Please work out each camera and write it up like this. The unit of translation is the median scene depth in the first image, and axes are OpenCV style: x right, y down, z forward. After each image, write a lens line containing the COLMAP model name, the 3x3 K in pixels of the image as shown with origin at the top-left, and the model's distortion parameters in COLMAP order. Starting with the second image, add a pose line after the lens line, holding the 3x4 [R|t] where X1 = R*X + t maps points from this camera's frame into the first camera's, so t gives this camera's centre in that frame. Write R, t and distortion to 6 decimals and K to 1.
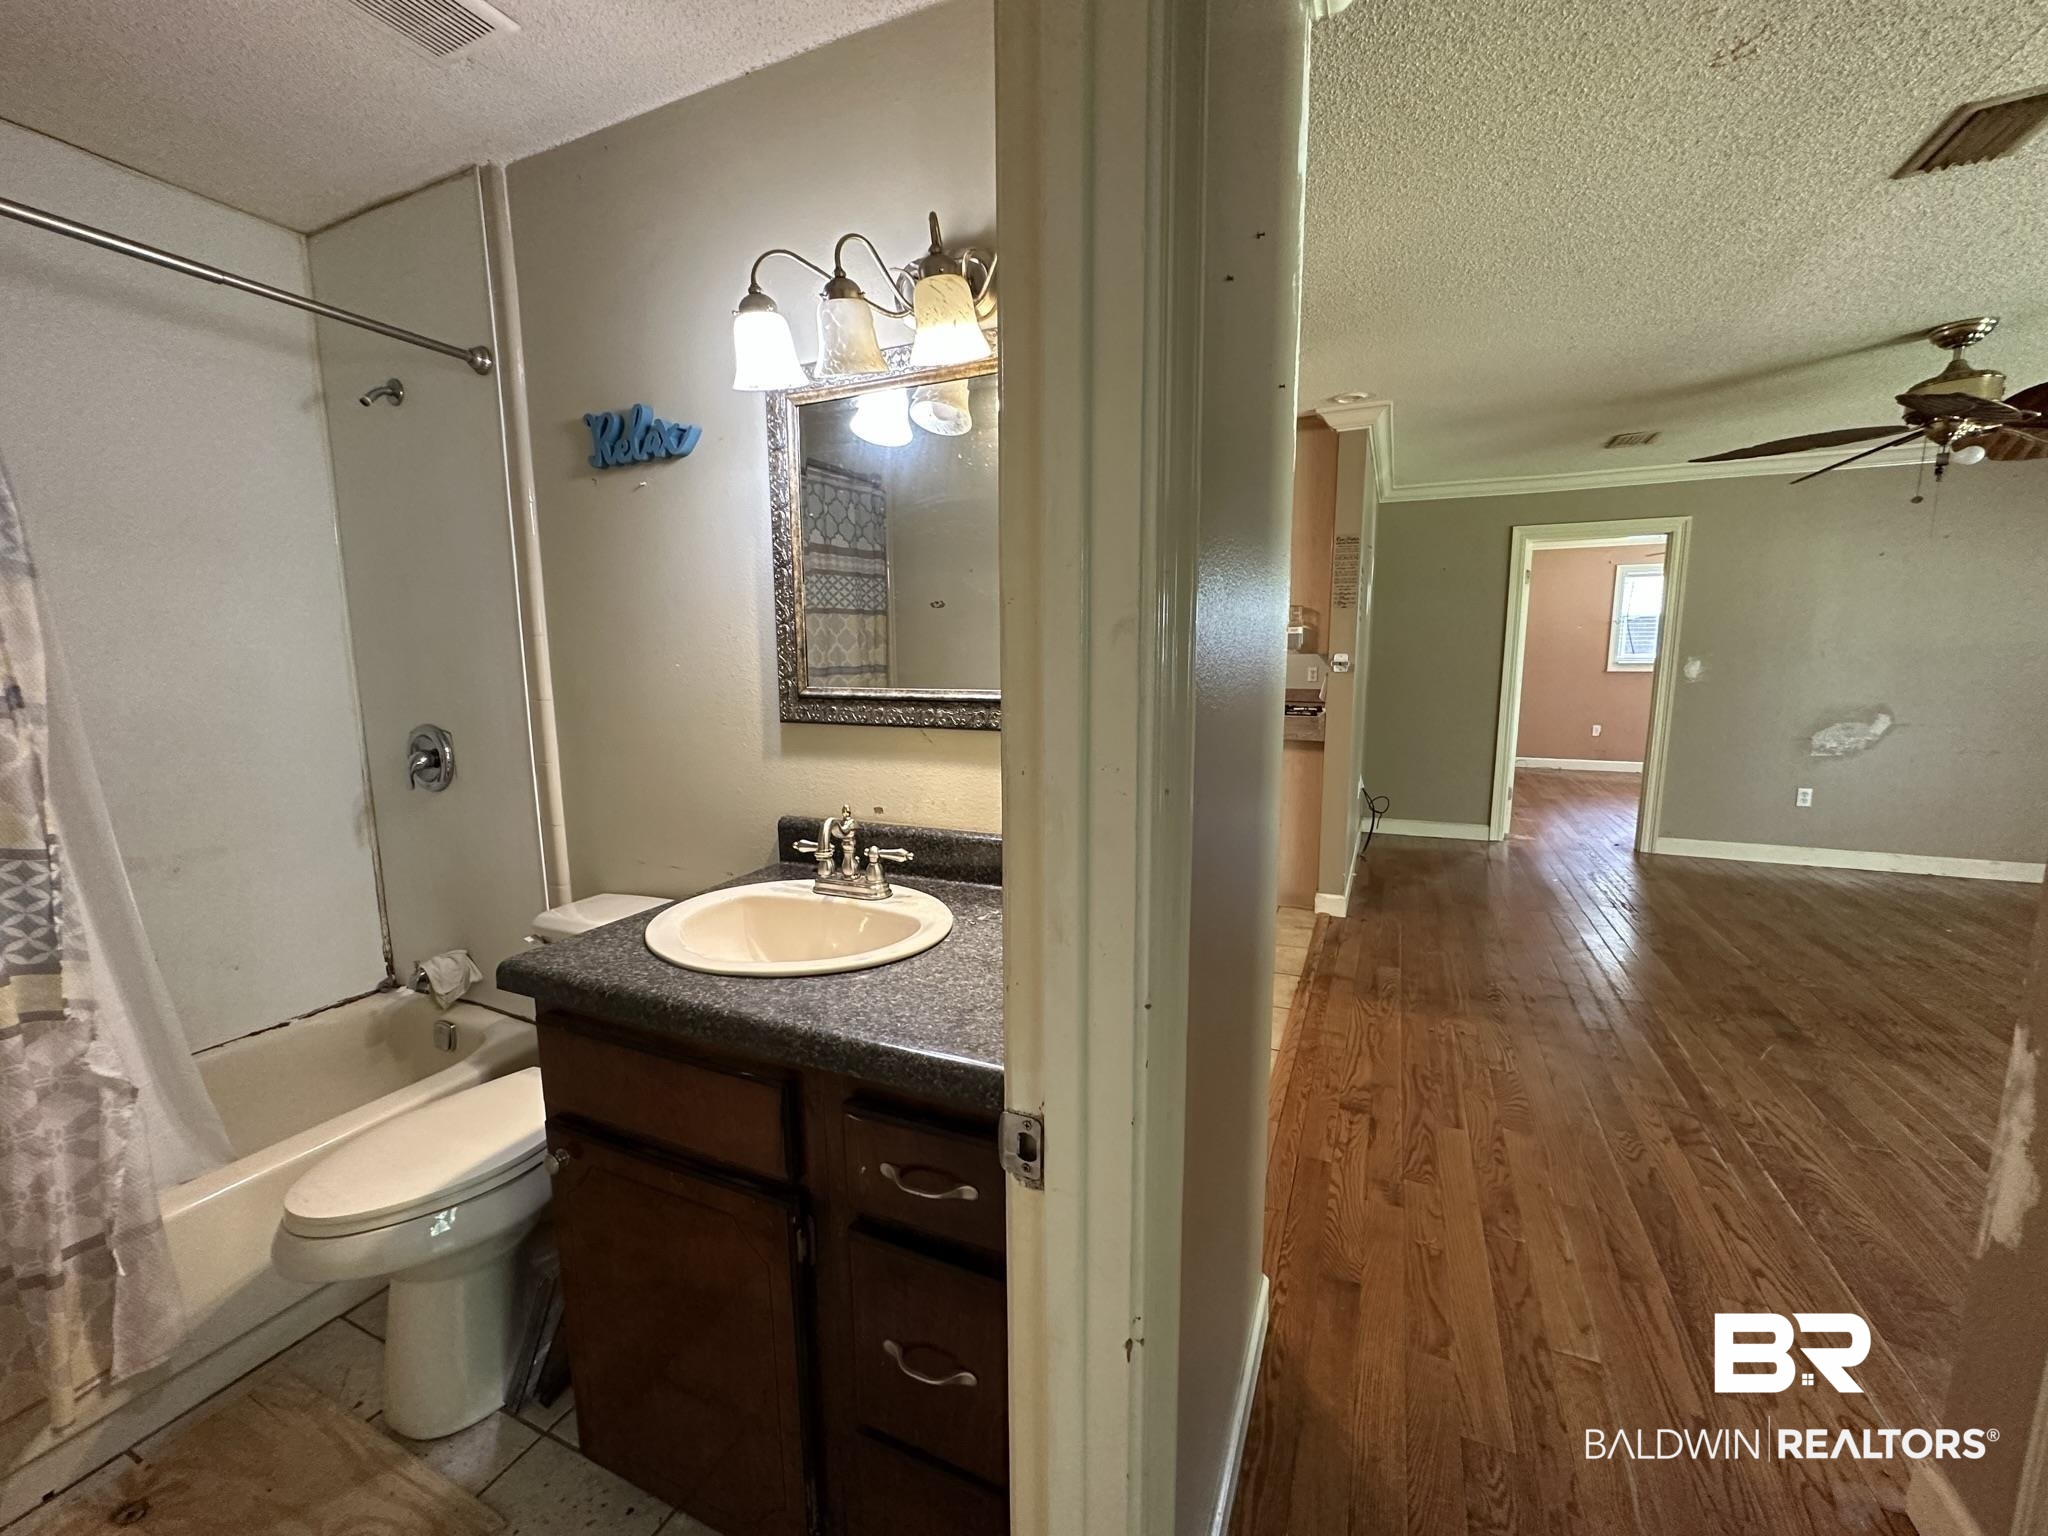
lens RADIAL K [[819.7, 0, 1030.2], [0, 819.7, 767.7], [0, 0, 1]] dist [-0.002624, 0.000743]
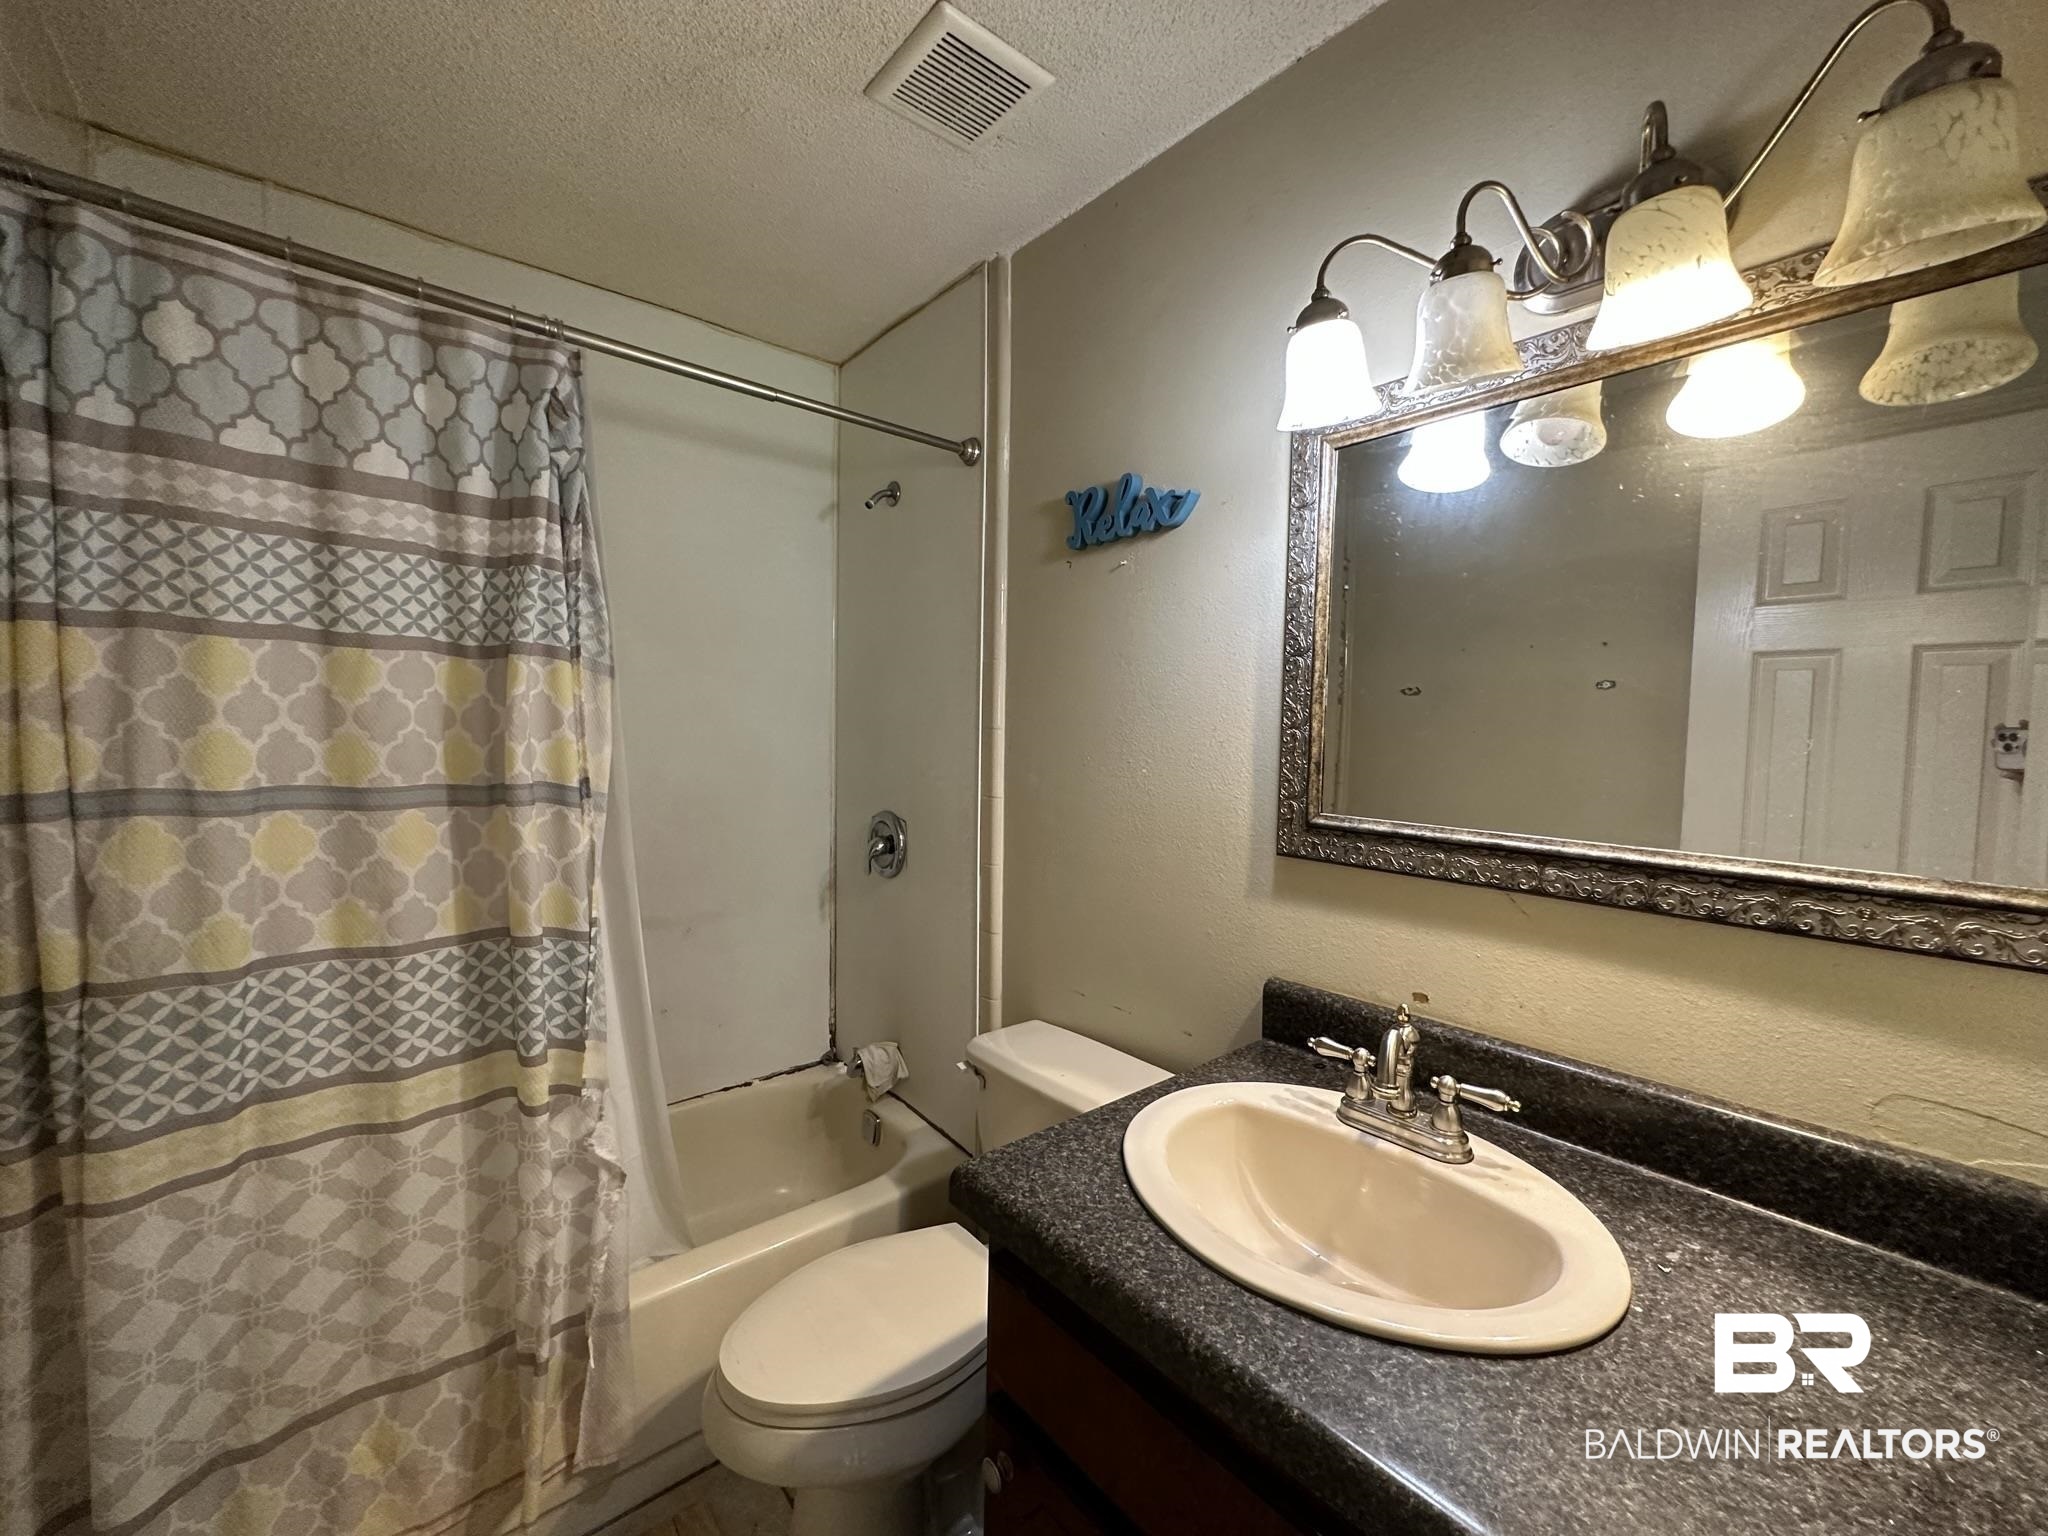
lens RADIAL K [[819.7, 0, 1031.4], [0, 819.7, 763.5], [0, 0, 1]] dist [-0.002624, 0.000743]
pose [[0.902339, 0.041954, -0.428980, -0.201288], [-0.082051, 0.993772, -0.075400, -0.068840], [0.423145, 0.103235, 0.900161, 0.221179]]
